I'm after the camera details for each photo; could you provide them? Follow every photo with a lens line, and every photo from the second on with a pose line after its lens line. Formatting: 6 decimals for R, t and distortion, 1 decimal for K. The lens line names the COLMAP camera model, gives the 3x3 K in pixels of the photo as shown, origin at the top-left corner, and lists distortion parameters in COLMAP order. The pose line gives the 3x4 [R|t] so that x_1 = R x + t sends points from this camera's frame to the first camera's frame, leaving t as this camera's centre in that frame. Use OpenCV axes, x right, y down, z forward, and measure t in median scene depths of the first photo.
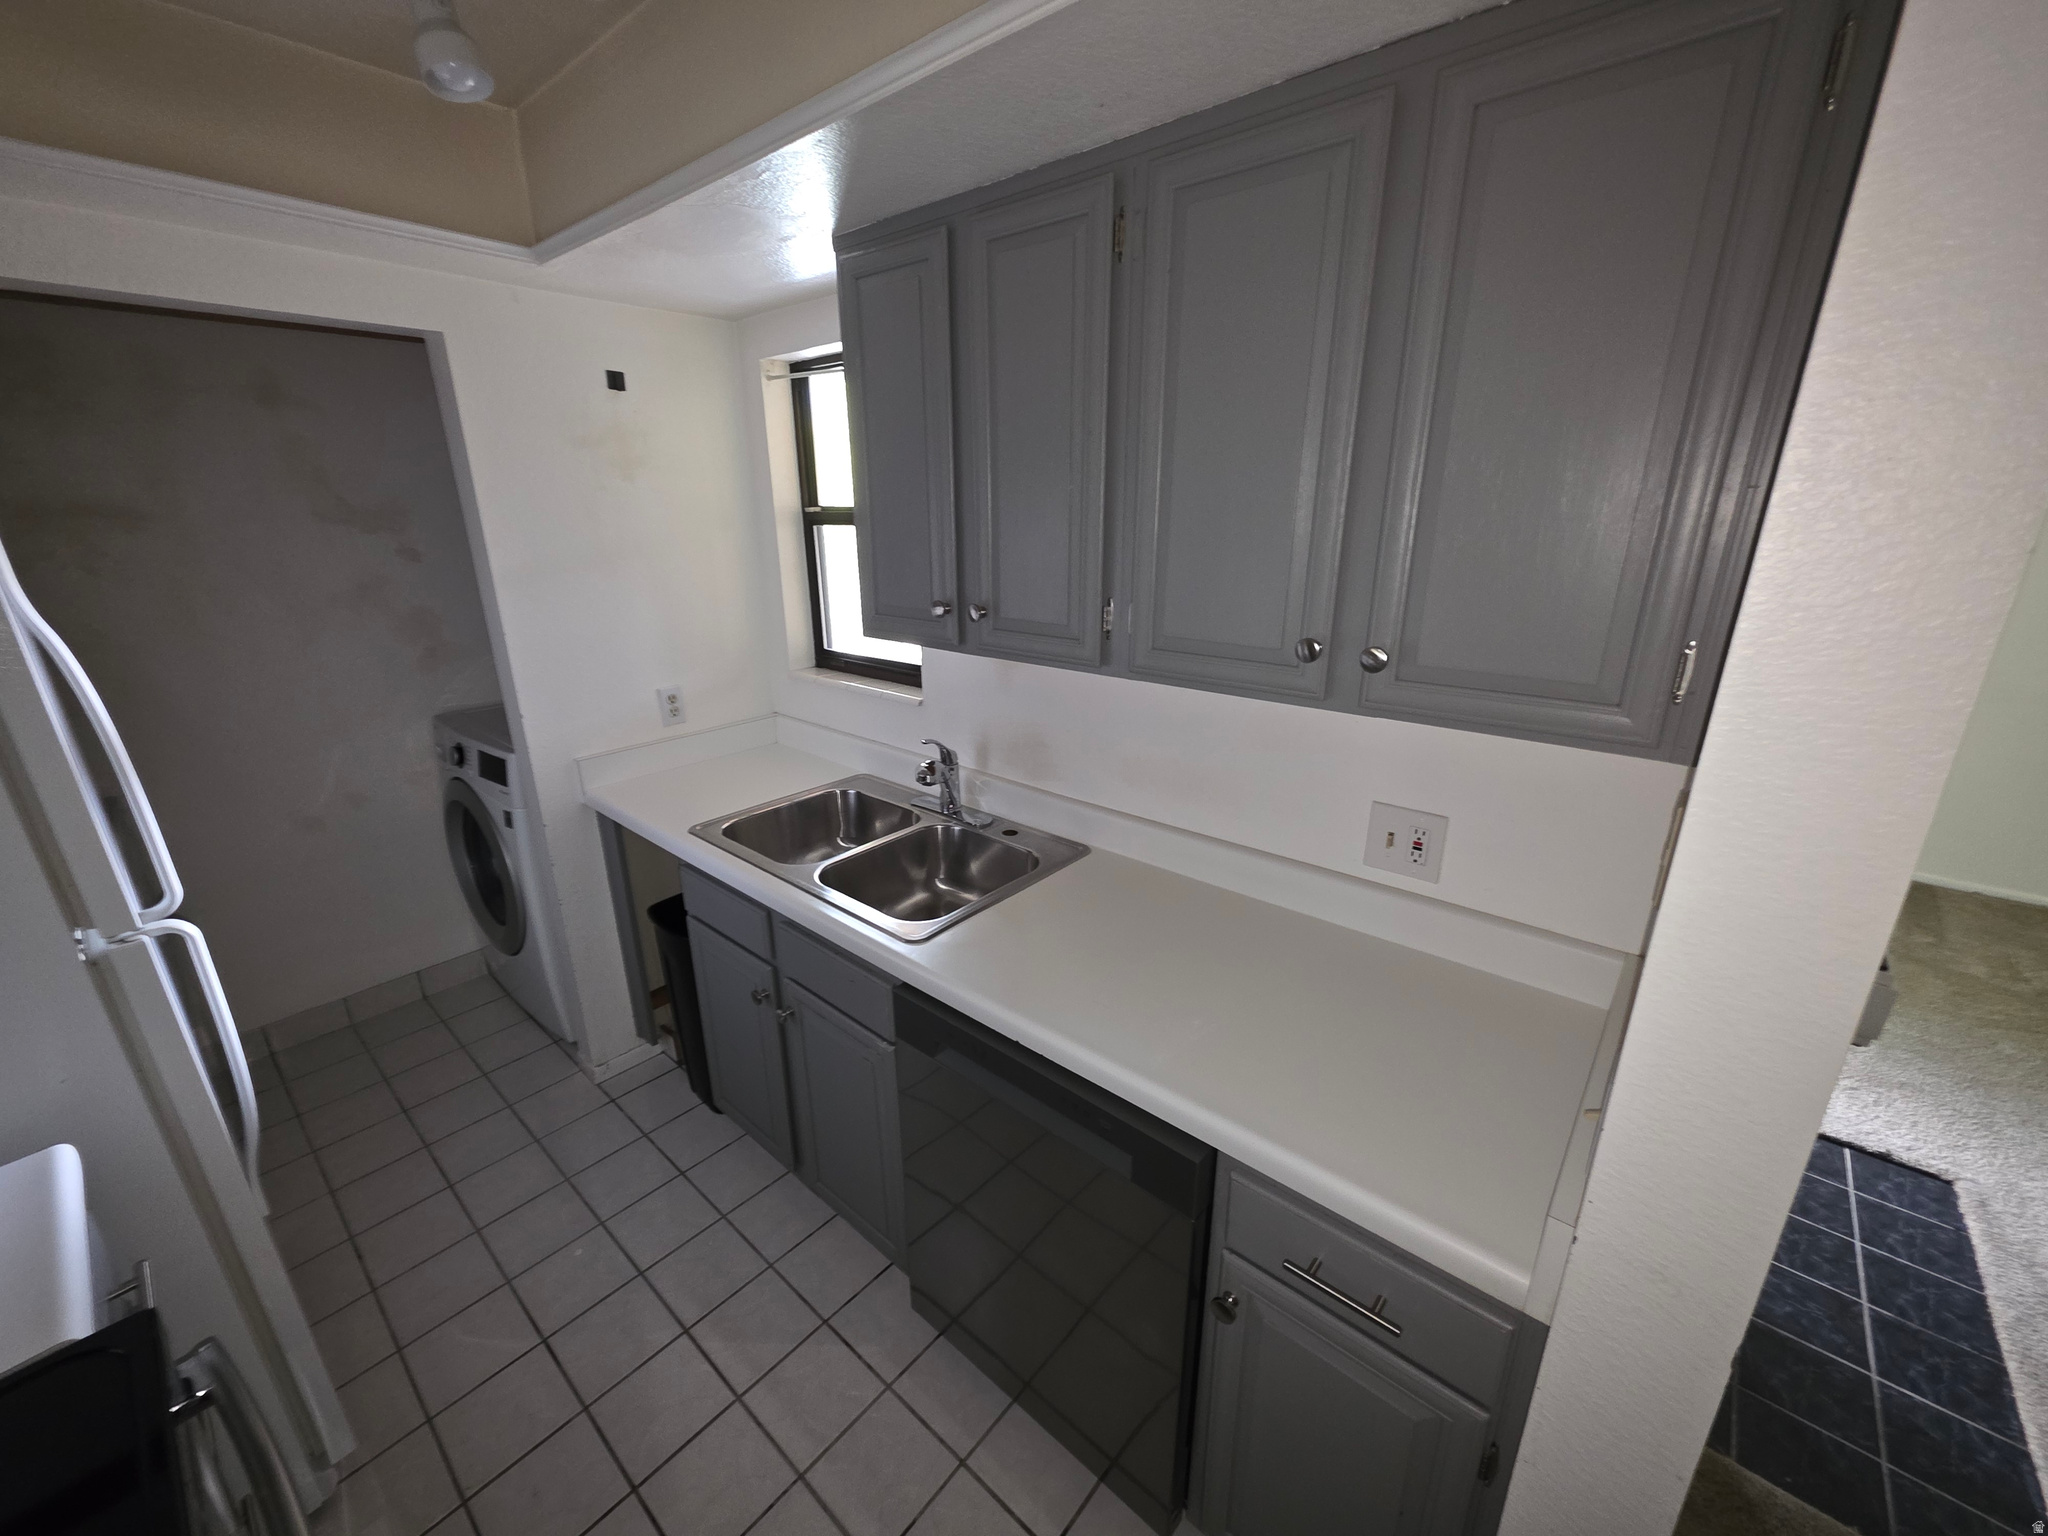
lens RADIAL K [[815.4, 0, 1015.8], [0, 815.4, 774.8], [0, 0, 1]] dist [-0.001128, 0.001008]
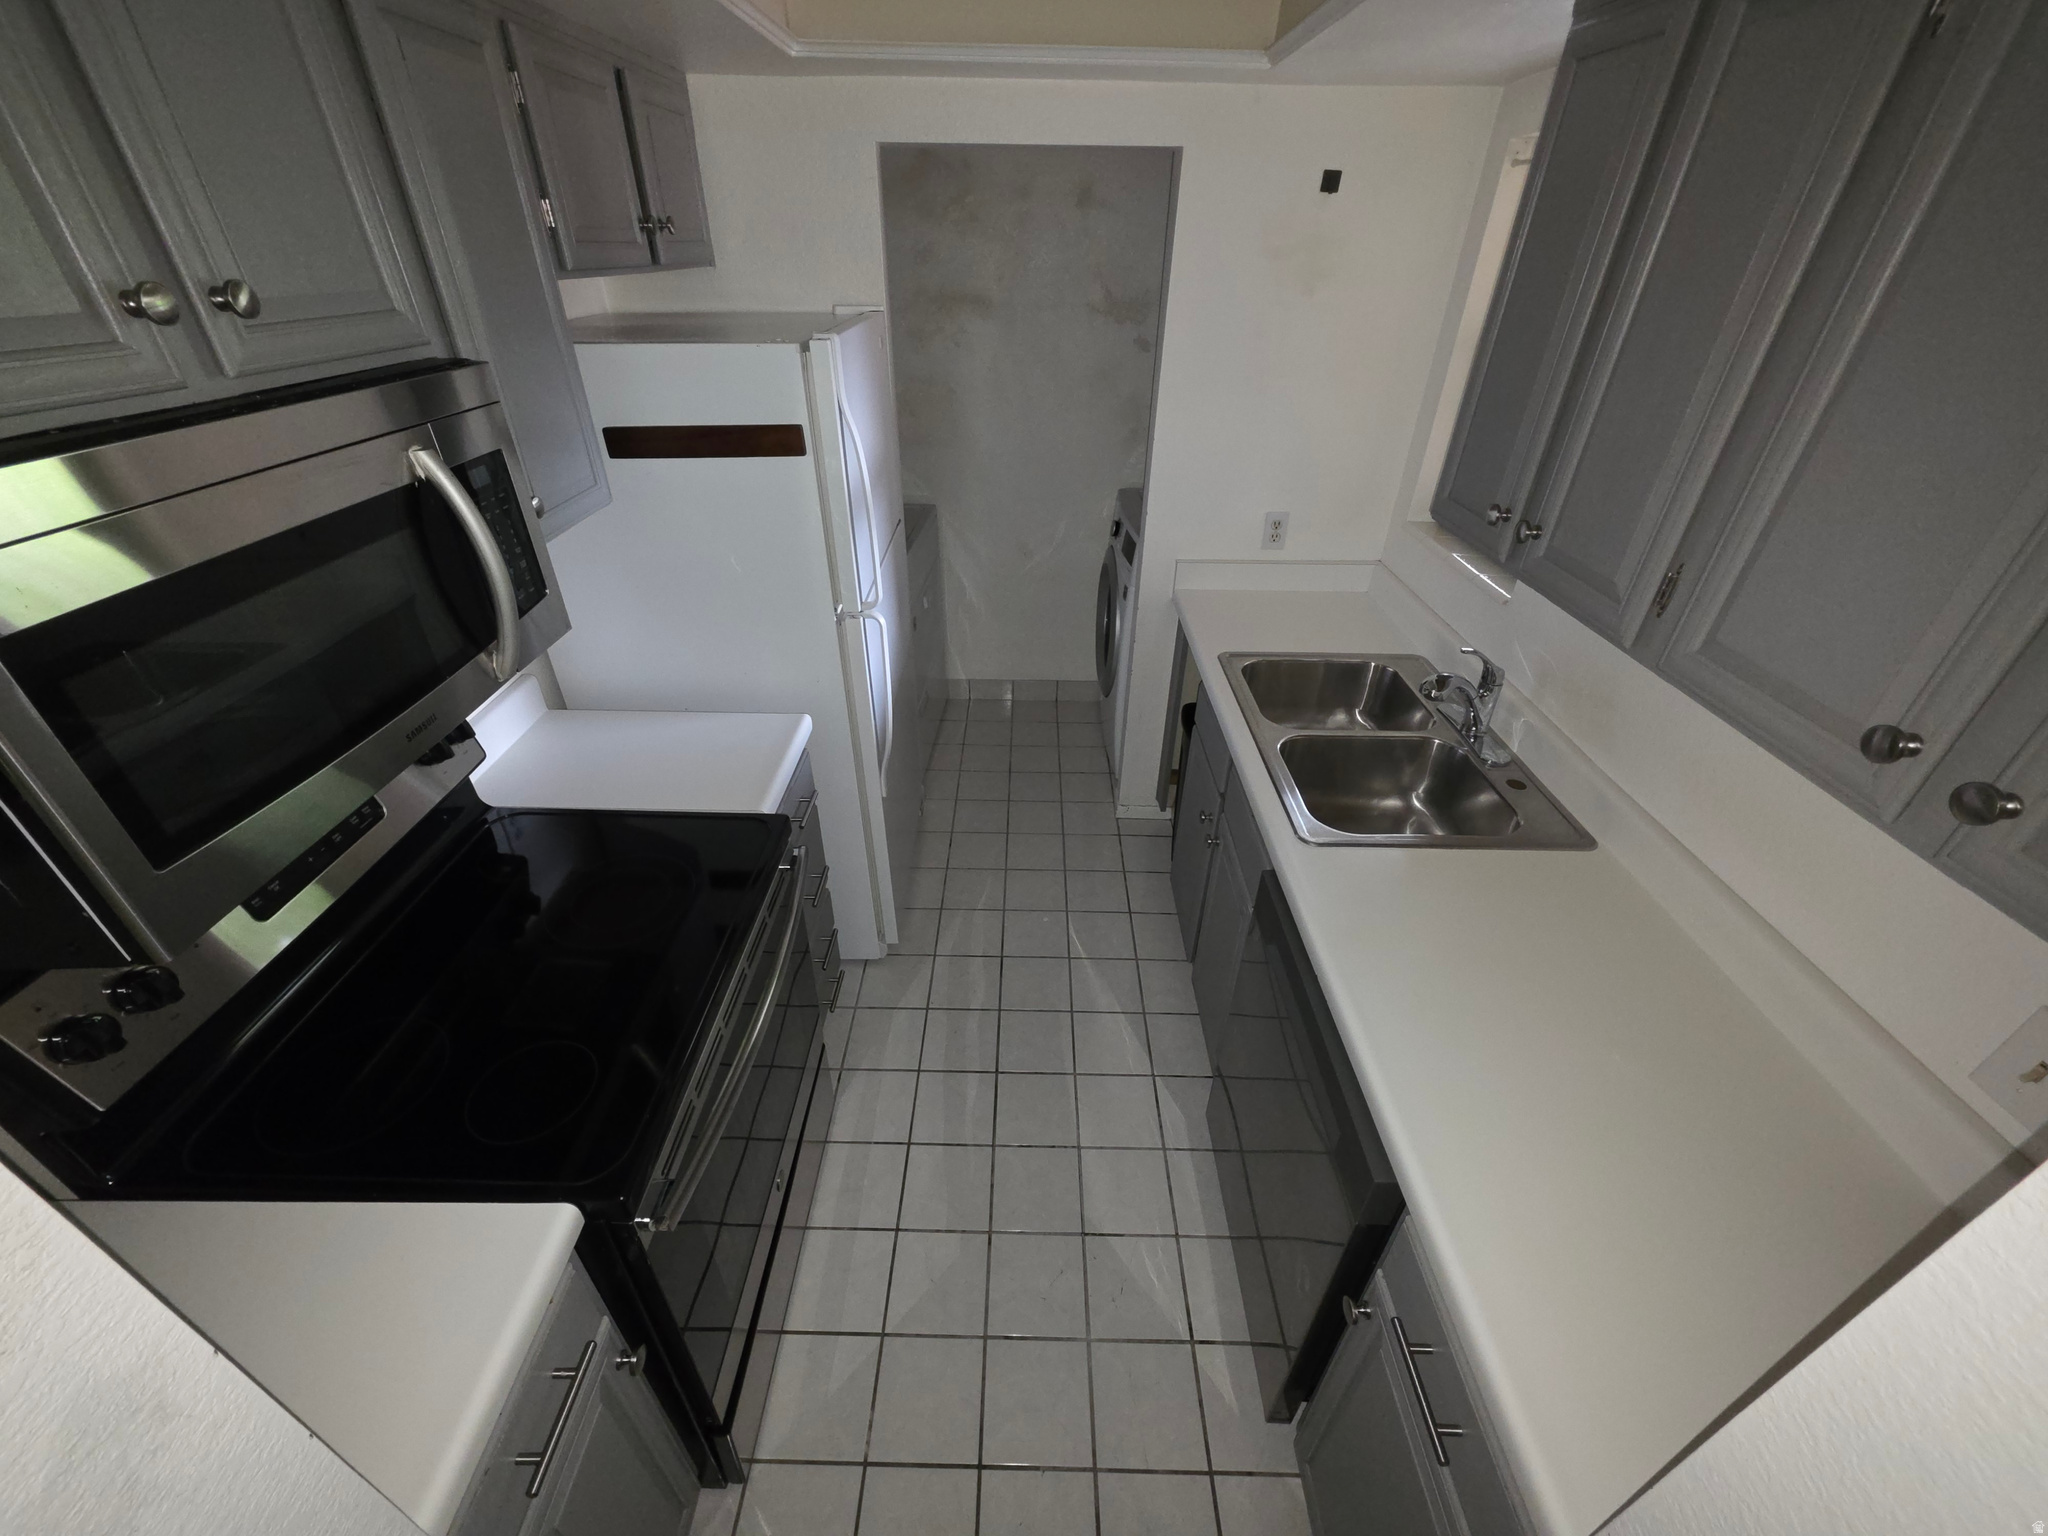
lens RADIAL K [[815.4, 0, 1017.9], [0, 815.4, 770.2], [0, 0, 1]] dist [-0.001128, 0.001008]
pose [[0.641665, 0.427845, -0.636565, 0.190391], [-0.256216, 0.901850, 0.347879, -0.102885], [0.722924, -0.060124, 0.688307, 0.033302]]
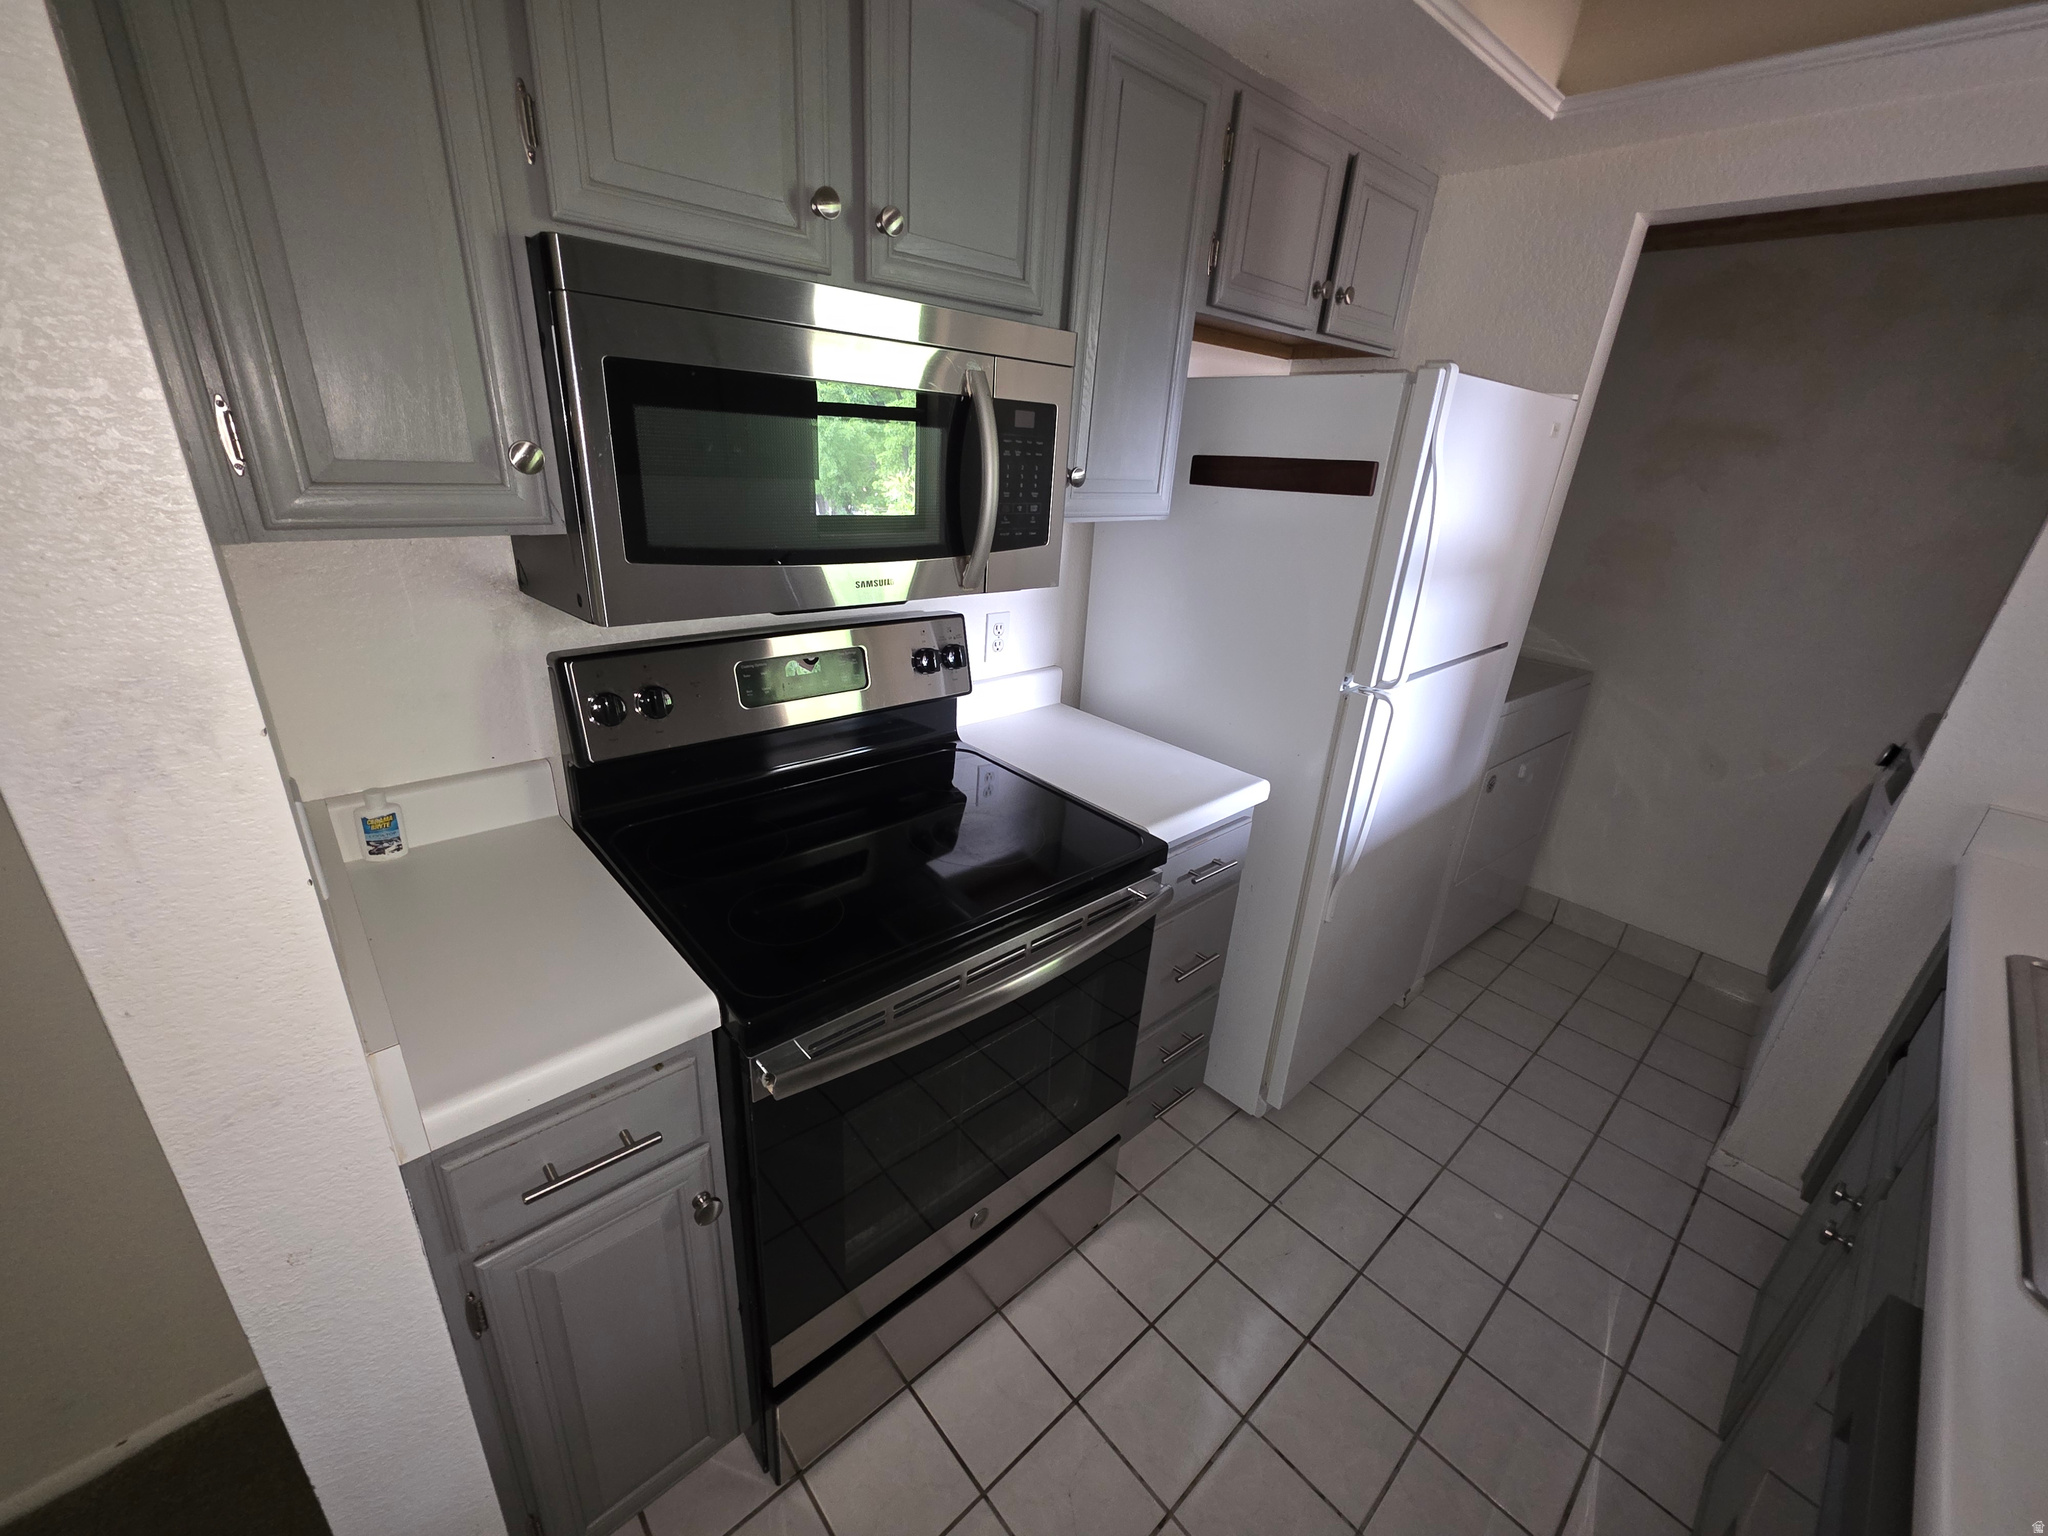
lens RADIAL K [[815.4, 0, 1011.5], [0, 815.4, 771.2], [0, 0, 1]] dist [-0.001128, 0.001008]
pose [[-0.135012, 0.376169, -0.916661, 0.198633], [-0.367412, 0.840173, 0.398896, -0.015988], [0.920206, 0.390649, 0.024776, 0.242359]]
